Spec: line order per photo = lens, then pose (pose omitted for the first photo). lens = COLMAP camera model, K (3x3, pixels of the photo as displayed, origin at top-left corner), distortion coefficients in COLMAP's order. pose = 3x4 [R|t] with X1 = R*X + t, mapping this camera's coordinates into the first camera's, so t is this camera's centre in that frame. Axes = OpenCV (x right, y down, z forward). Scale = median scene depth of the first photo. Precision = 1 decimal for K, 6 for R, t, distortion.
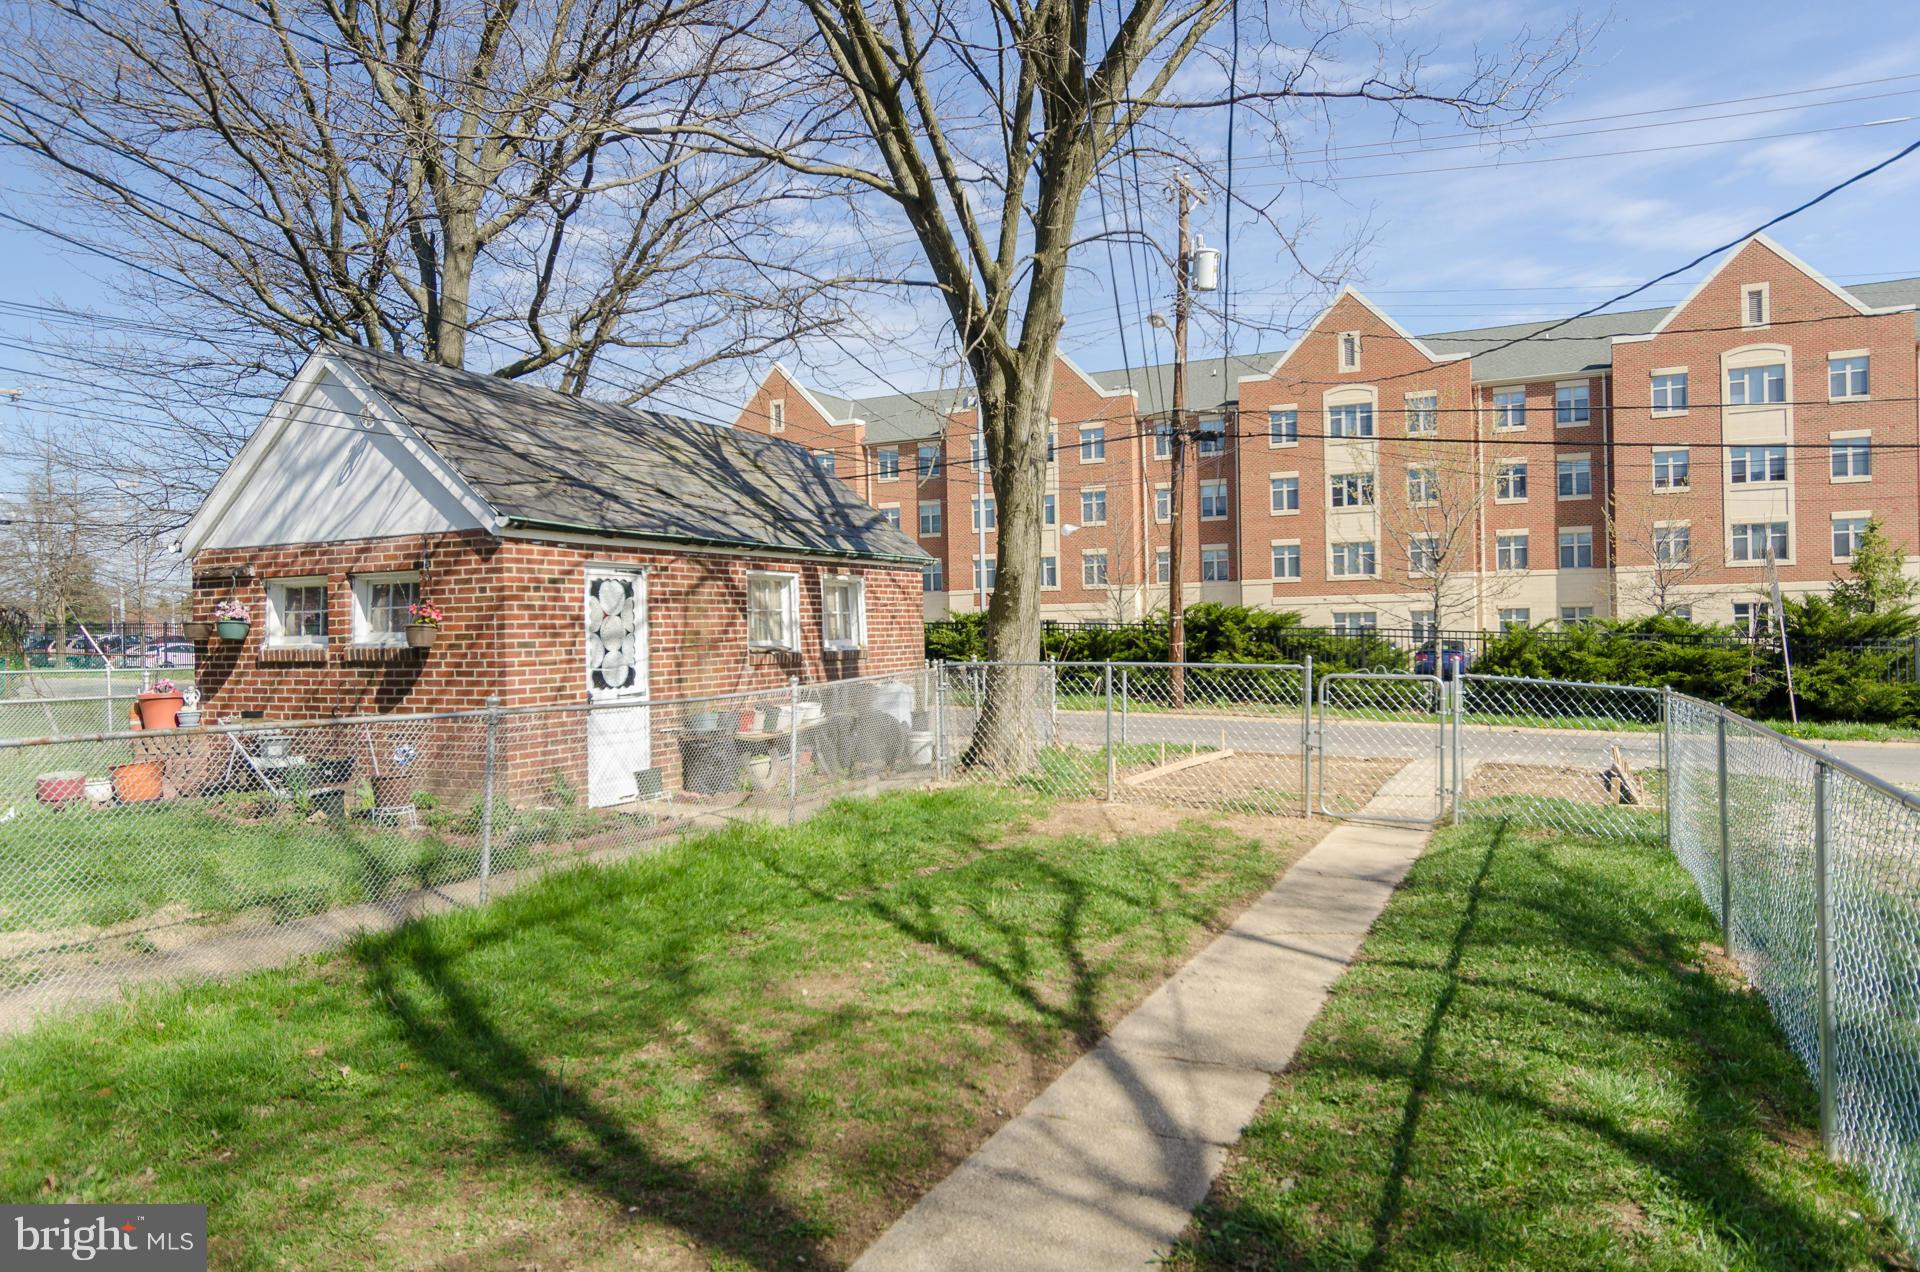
lens RADIAL K [[1281.5, 0, 952.0], [0, 1281.5, 625.8], [0, 0, 1]] dist [-0.010732, 0.016250]
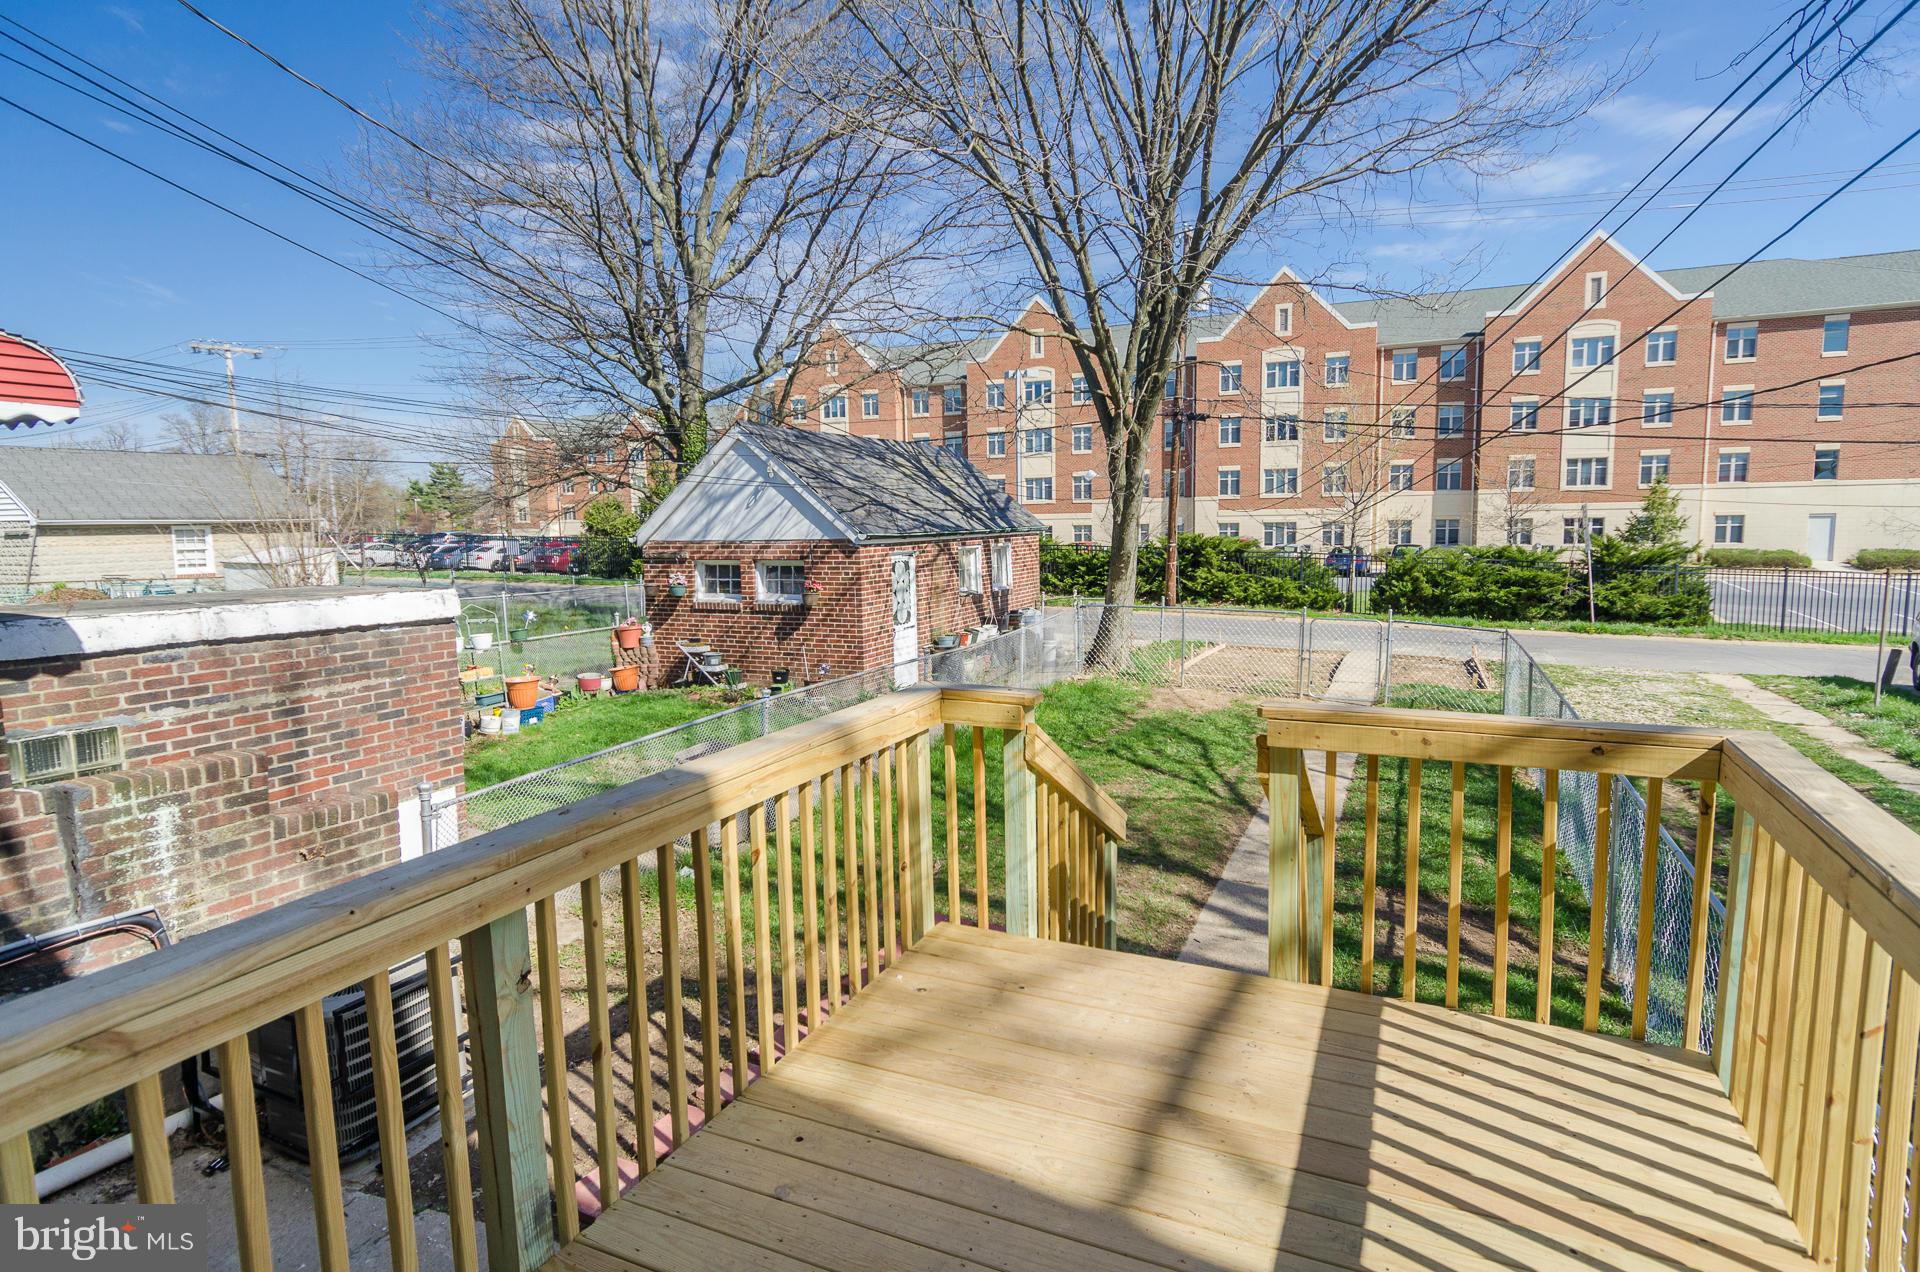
lens RADIAL K [[1014.0, 0, 970.0], [0, 1014.0, 637.5], [0, 0, 1]] dist [0.007819, -0.002794]
pose [[0.999782, -0.000853, 0.020843, -0.093803], [-0.001561, 0.993304, 0.115519, -0.042522], [-0.020802, -0.115526, 0.993087, -0.166999]]
